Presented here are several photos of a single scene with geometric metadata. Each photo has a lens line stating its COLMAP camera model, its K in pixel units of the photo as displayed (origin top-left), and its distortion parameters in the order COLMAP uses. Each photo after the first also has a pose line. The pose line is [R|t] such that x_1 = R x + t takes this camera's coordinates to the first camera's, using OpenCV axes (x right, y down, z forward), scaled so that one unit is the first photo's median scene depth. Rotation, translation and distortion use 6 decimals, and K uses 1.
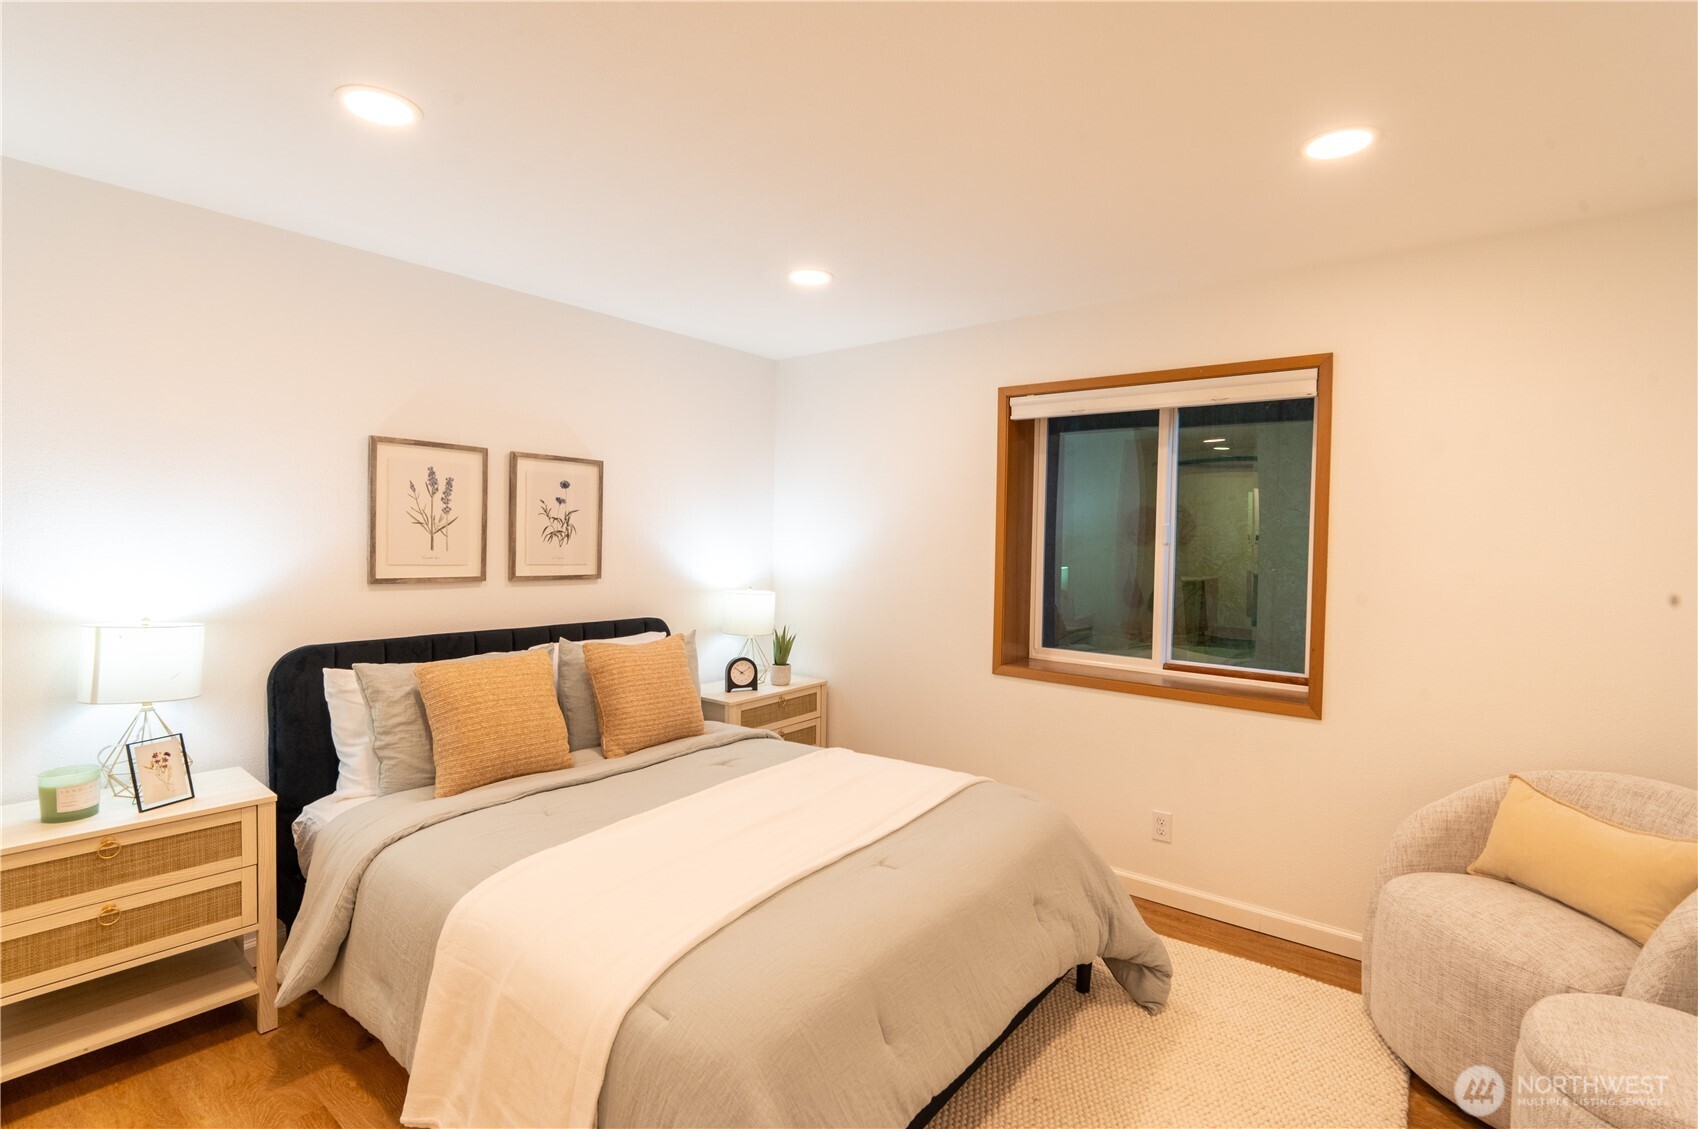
lens RADIAL K [[840.1, 0, 867.3], [0, 840.1, 570.0], [0, 0, 1]] dist [-0.007513, -0.000773]
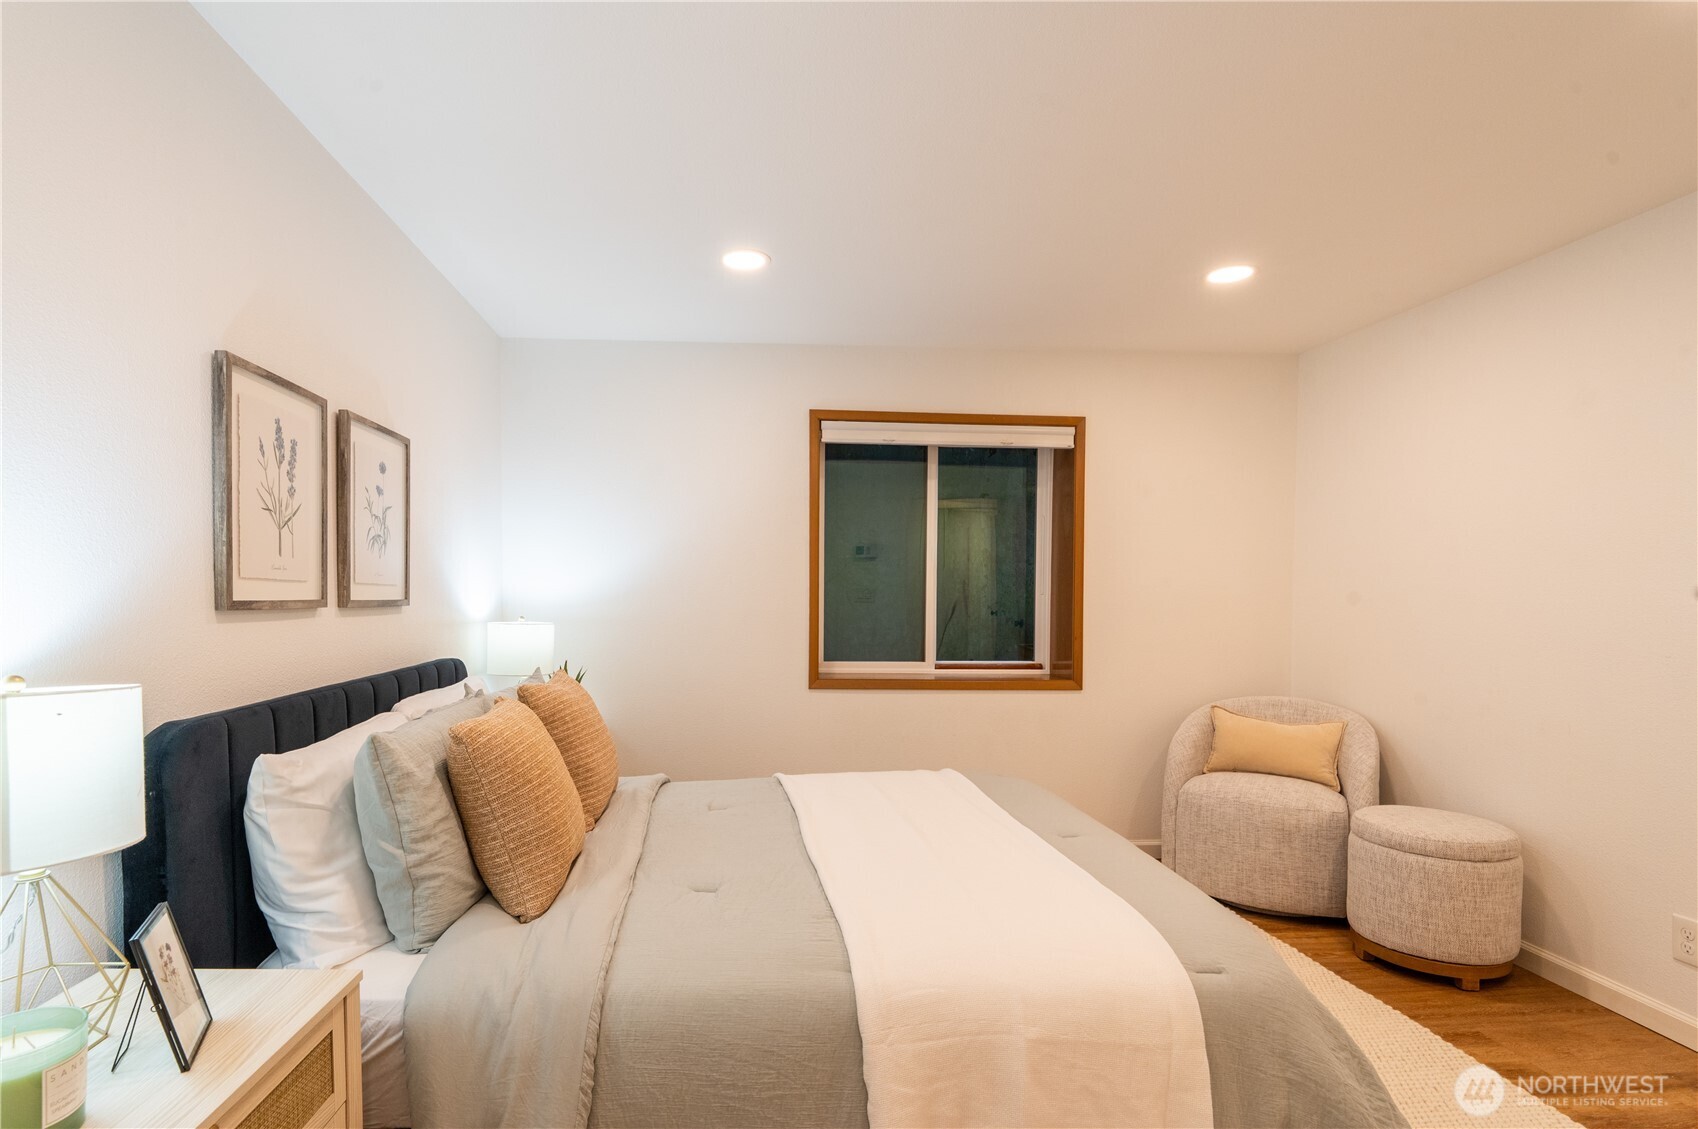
lens RADIAL K [[843.7, 0, 849.0], [0, 843.7, 618.3], [0, 0, 1]] dist [-0.003094, -0.000651]
pose [[0.723338, -0.038211, 0.689436, -0.644567], [0.035451, 0.999206, 0.018185, 0.025492], [-0.689583, 0.011288, 0.724119, 0.271641]]
